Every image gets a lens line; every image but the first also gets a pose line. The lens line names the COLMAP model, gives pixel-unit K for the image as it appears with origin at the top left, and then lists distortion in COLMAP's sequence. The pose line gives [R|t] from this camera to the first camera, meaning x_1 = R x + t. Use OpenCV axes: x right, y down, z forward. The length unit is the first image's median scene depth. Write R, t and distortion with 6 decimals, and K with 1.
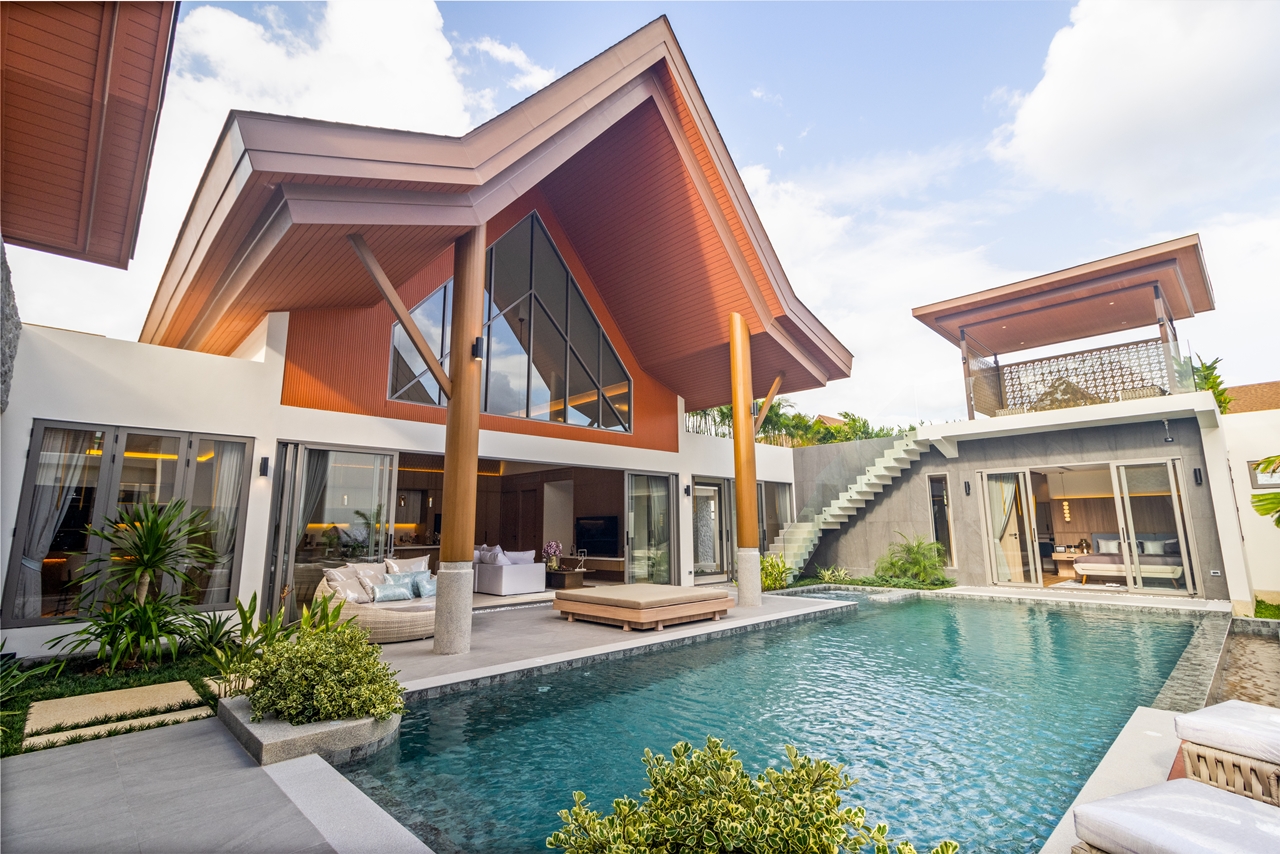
lens RADIAL K [[590.9, 0, 636.6], [0, 590.9, 424.8], [0, 0, 1]] dist [0.002091, 0.000755]
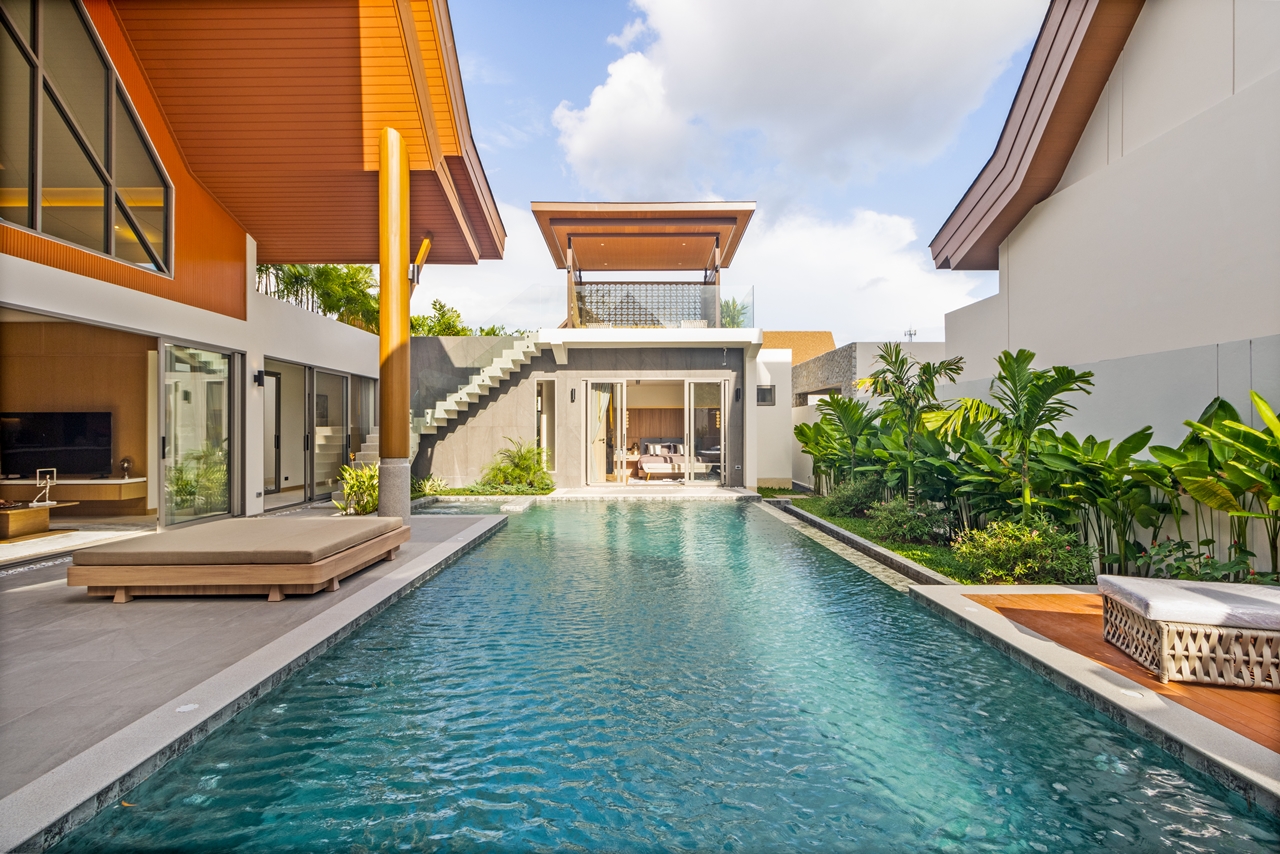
lens RADIAL K [[603.0, 0, 636.8], [0, 603.0, 421.7], [0, 0, 1]] dist [0.001100, 0.000557]
pose [[0.686894, 0.018180, 0.726530, -0.124199], [-0.128244, 0.987032, 0.096549, 0.038892], [-0.715353, -0.159492, 0.680318, 0.210699]]
